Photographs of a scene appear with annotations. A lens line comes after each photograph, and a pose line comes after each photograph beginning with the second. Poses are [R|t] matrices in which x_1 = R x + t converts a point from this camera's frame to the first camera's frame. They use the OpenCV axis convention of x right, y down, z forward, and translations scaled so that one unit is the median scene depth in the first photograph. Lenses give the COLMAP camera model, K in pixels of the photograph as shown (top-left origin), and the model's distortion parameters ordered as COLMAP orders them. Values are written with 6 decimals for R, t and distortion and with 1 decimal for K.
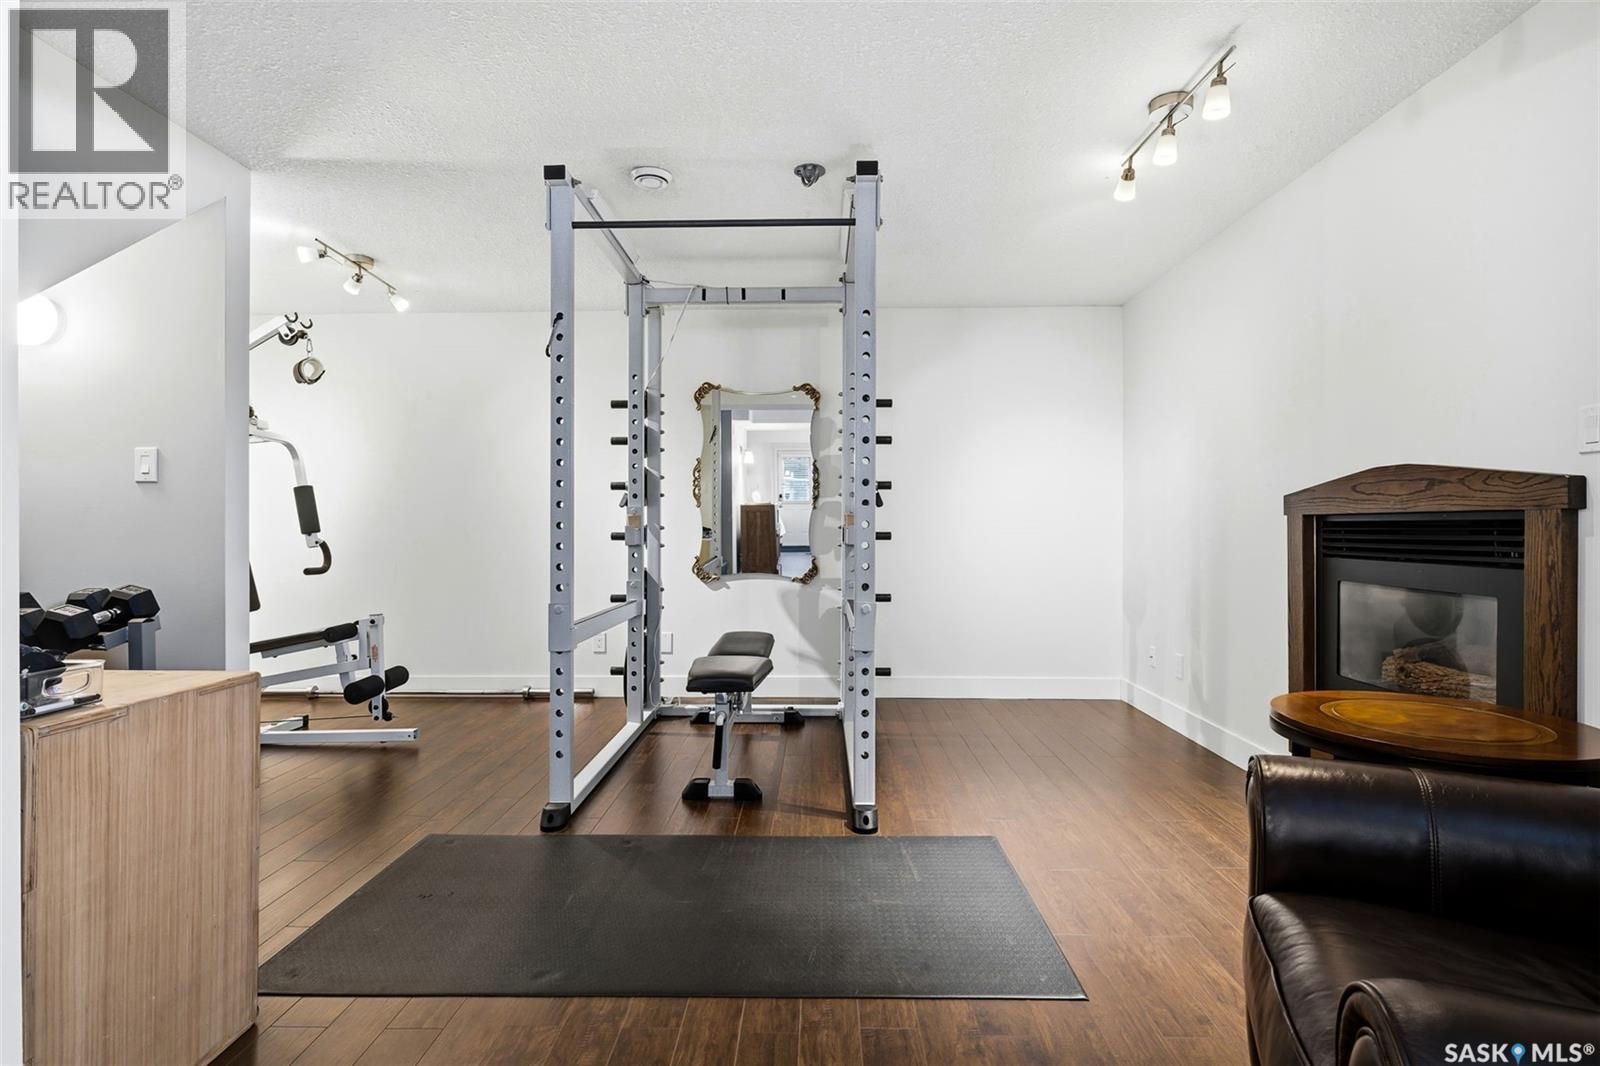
lens RADIAL K [[787.3, 0, 805.9], [0, 787.3, 525.7], [0, 0, 1]] dist [-0.003458, -0.000948]
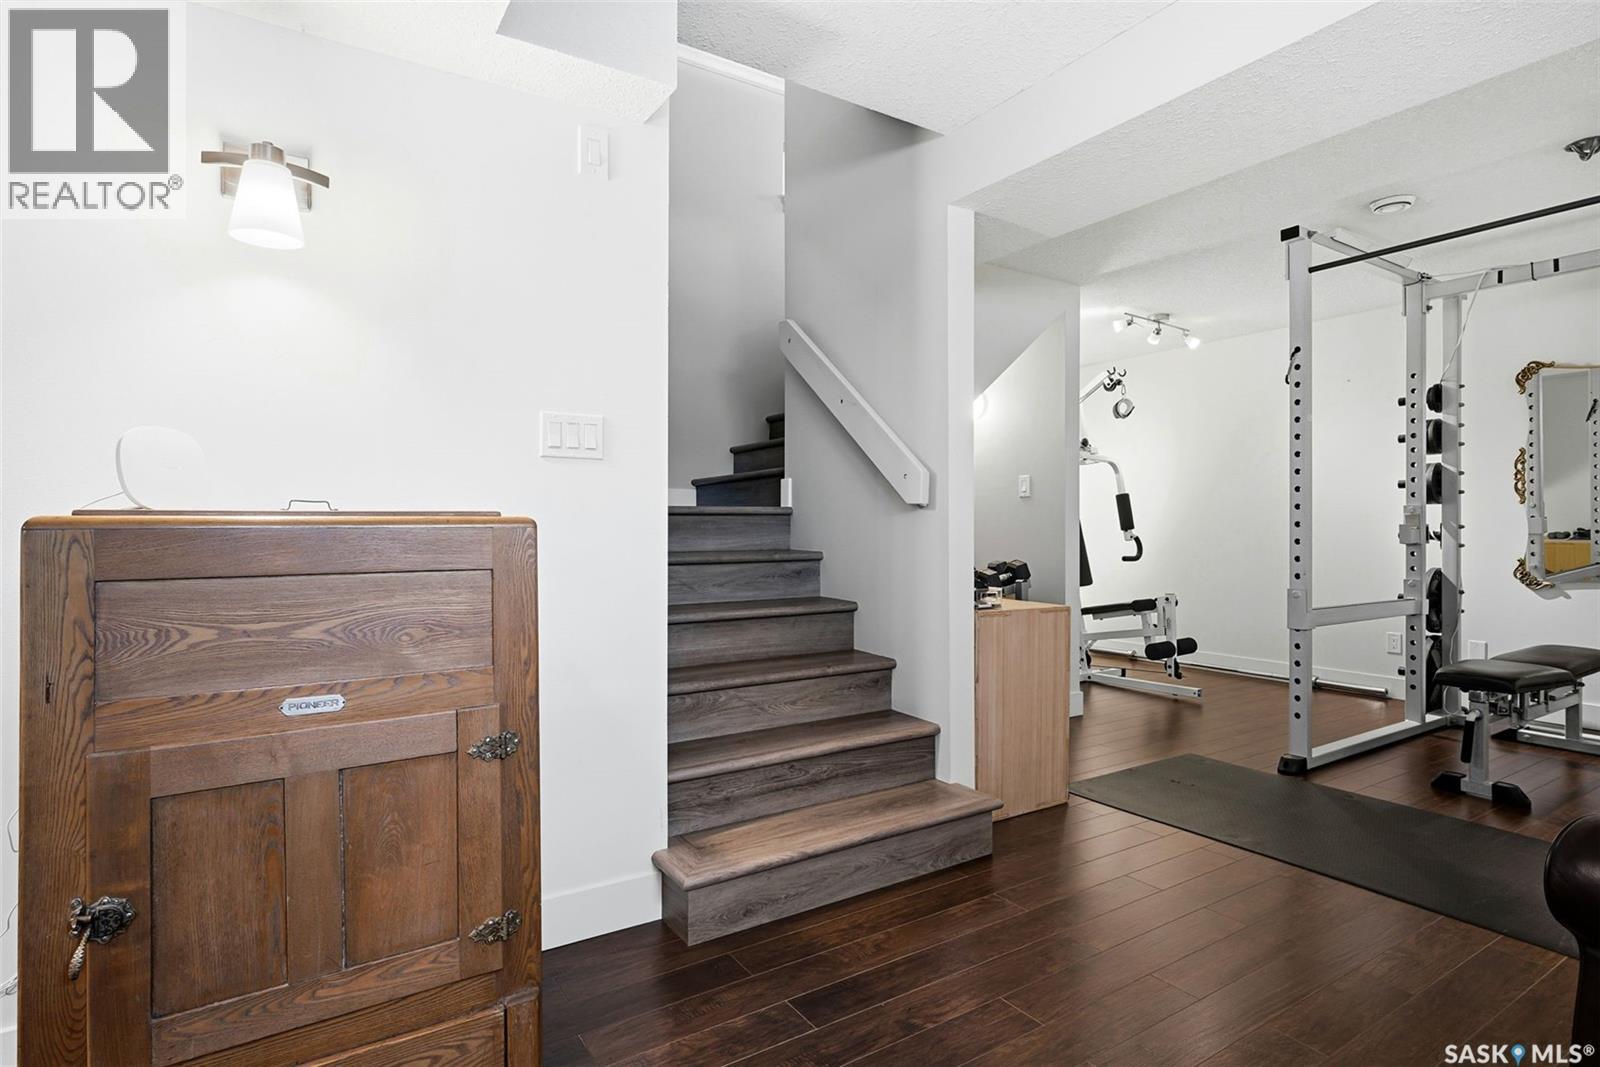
lens RADIAL K [[837.6, 0, 793.3], [0, 837.6, 525.1], [0, 0, 1]] dist [-0.000894, -0.000820]
pose [[0.556577, 0.002244, -0.830793, 0.241260], [-0.000429, 0.999997, 0.002414, -0.001286], [0.830796, -0.000987, 0.556576, -0.262296]]
